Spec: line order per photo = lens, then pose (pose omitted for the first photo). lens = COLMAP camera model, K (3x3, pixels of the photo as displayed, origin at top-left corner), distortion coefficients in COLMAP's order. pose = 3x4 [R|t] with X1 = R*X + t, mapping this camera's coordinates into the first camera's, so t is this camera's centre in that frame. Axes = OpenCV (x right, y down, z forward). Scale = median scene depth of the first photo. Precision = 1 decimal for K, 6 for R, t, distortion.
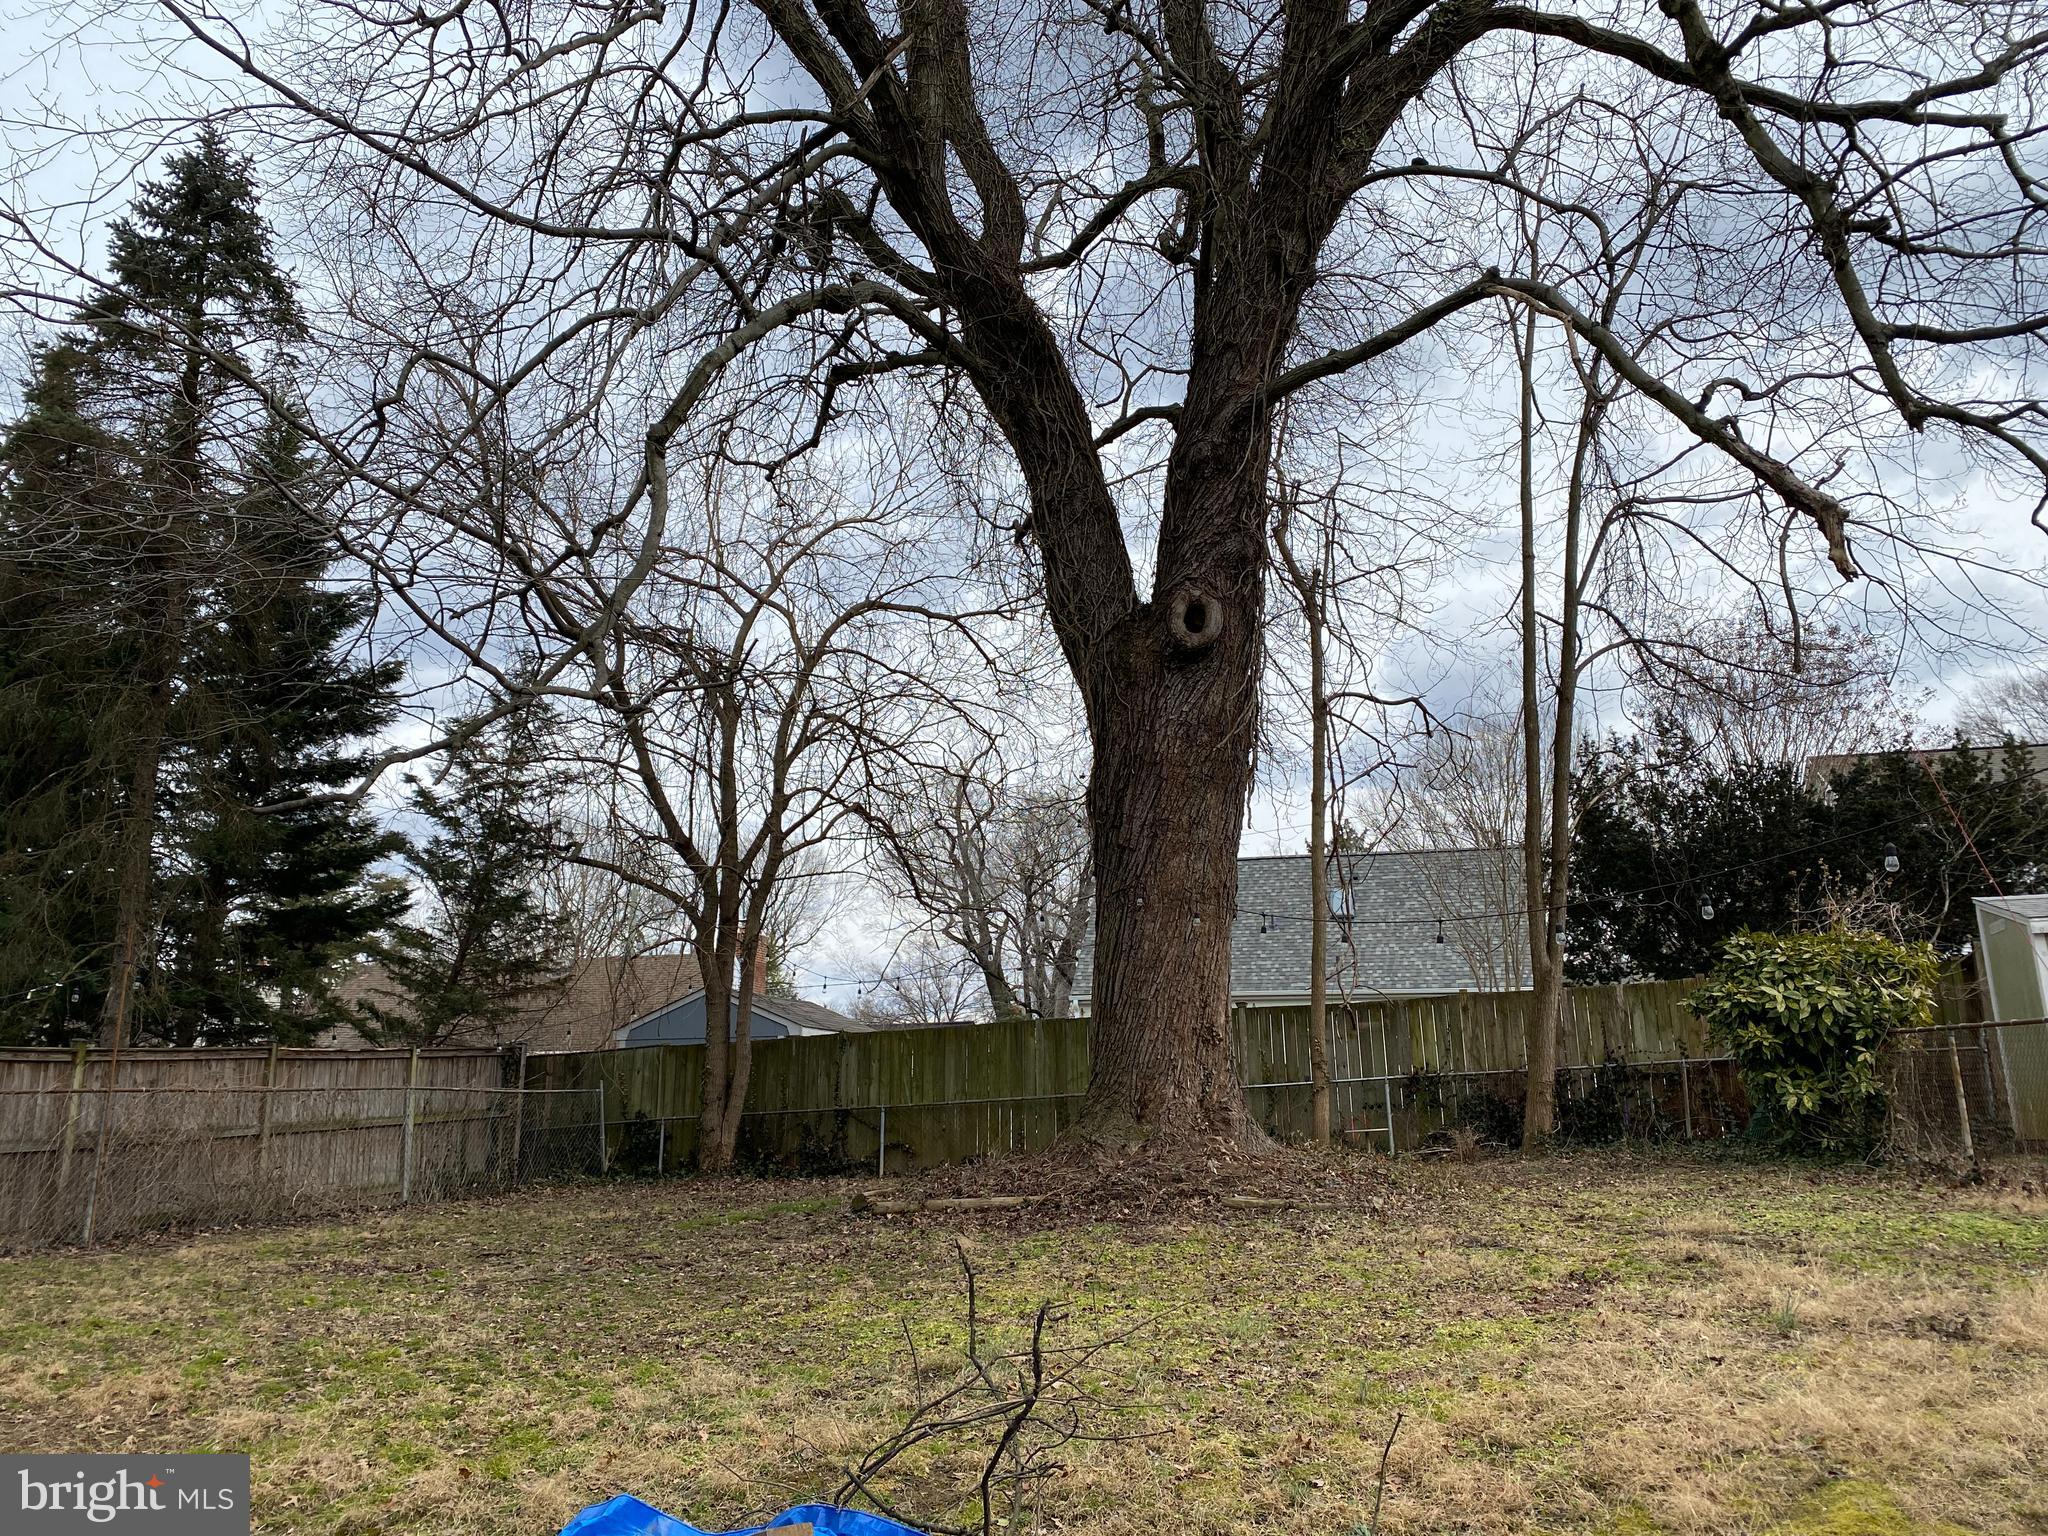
lens RADIAL K [[1563.0, 0, 1029.0], [0, 1563.0, 766.4], [0, 0, 1]] dist [0.037634, -0.027928]
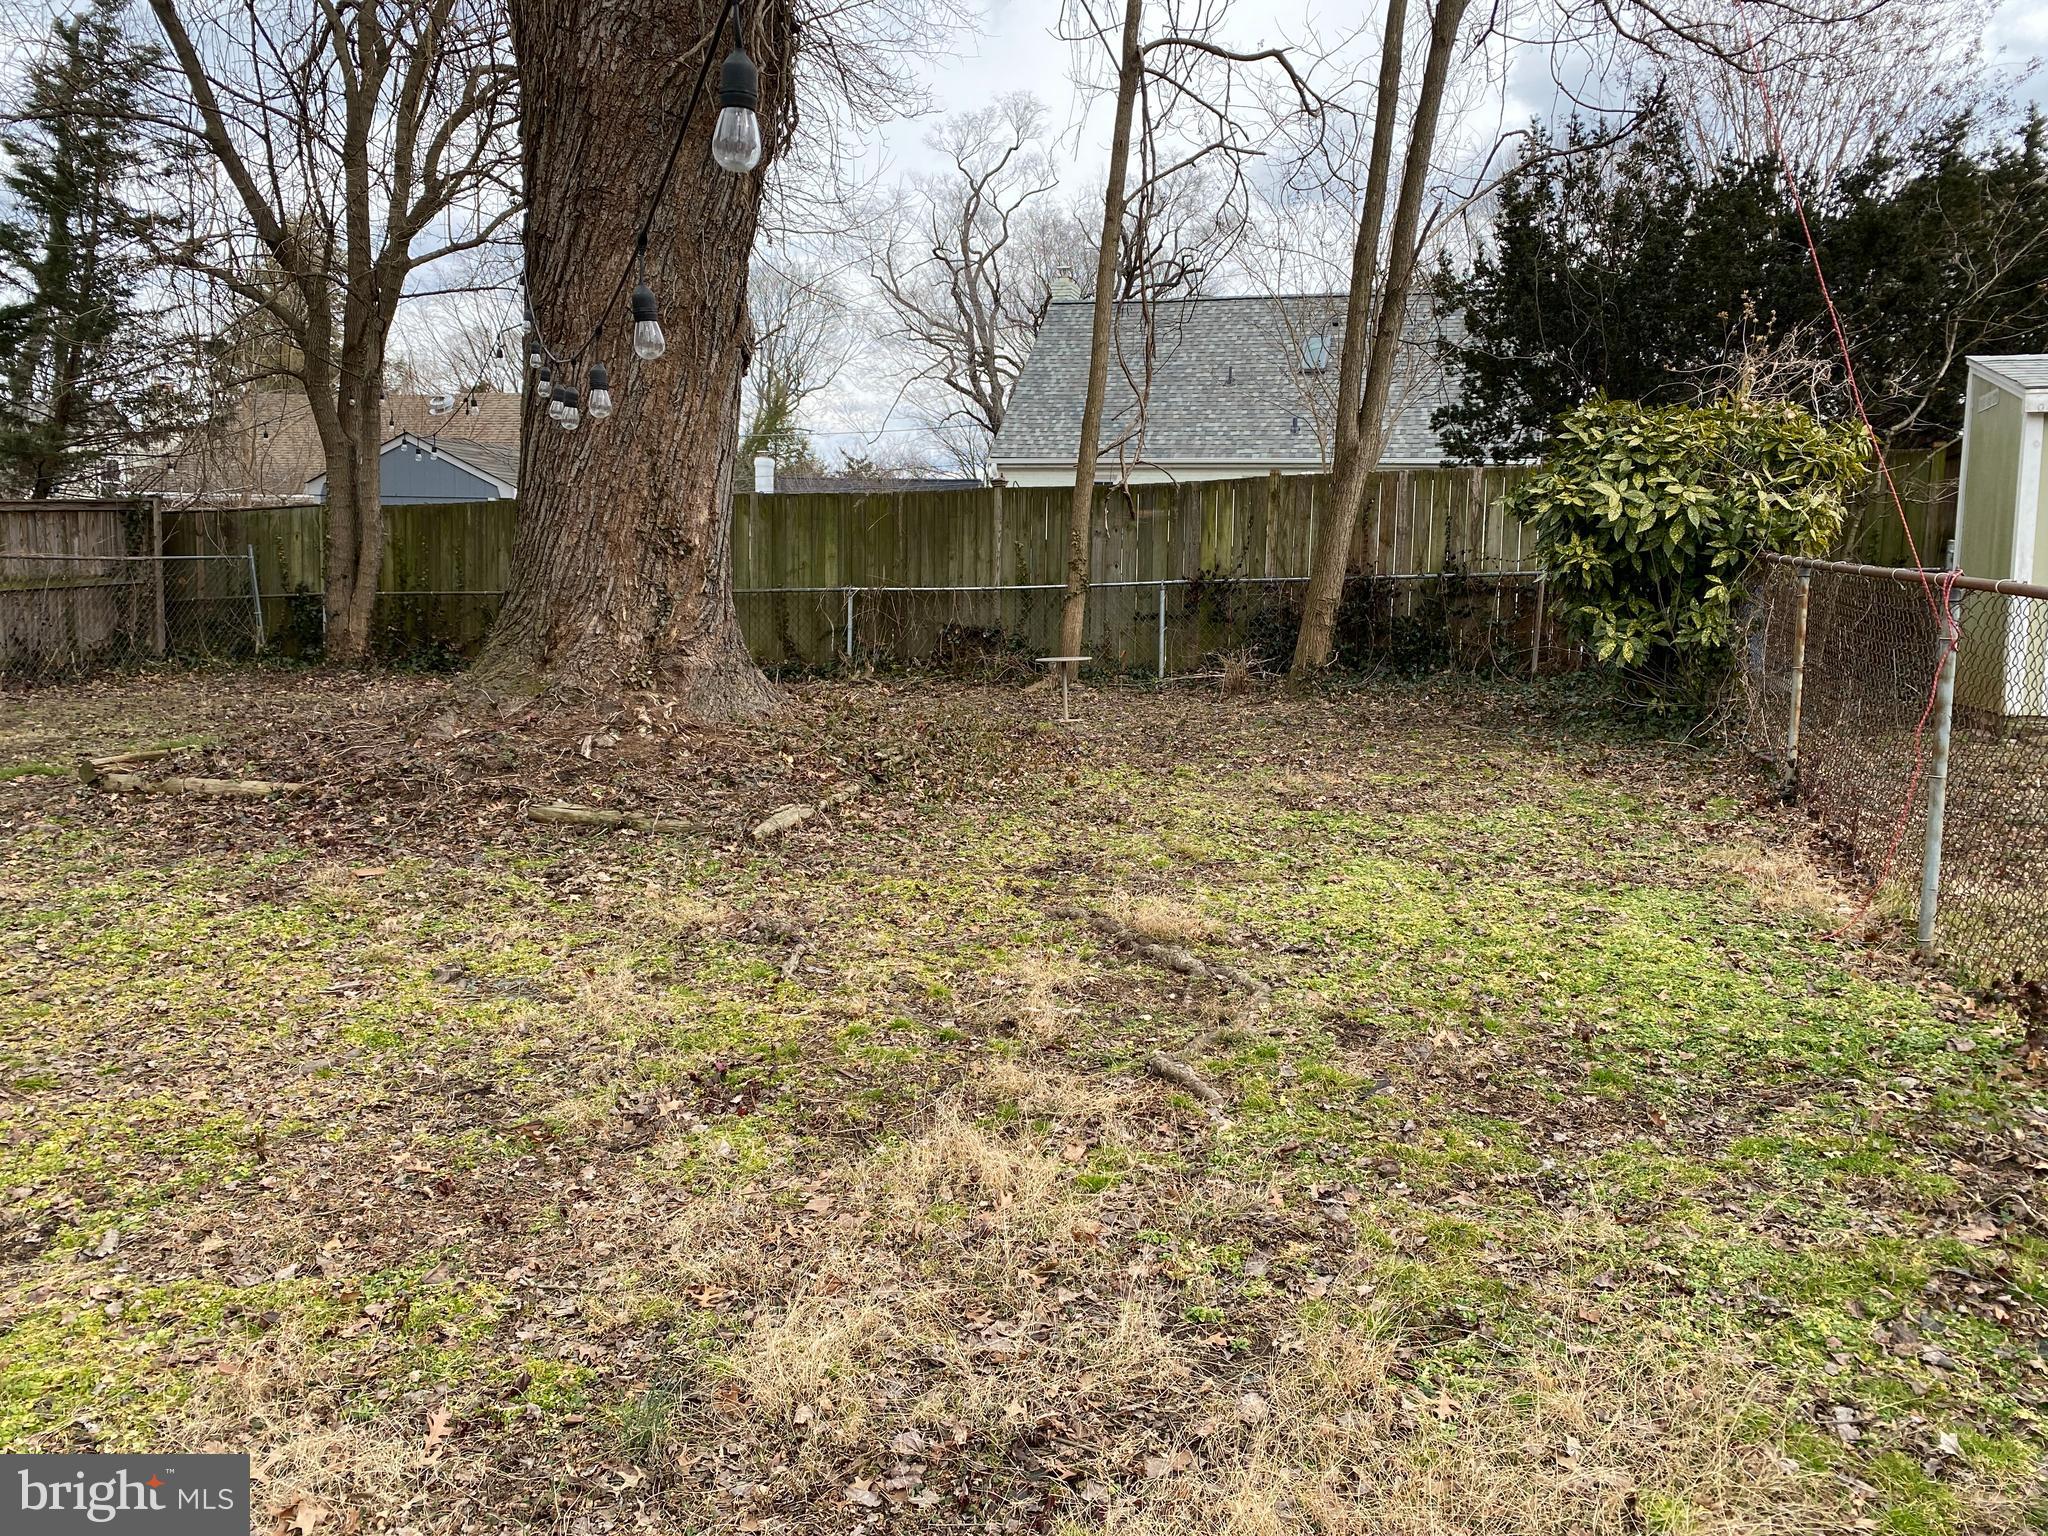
lens RADIAL K [[1563.0, 0, 1017.5], [0, 1563.0, 763.4], [0, 0, 1]] dist [0.037634, -0.027928]
pose [[0.997699, 0.039988, -0.054752, 0.257950], [-0.019027, 0.940239, 0.339983, 0.027585], [0.065075, -0.338159, 0.938837, 0.305085]]
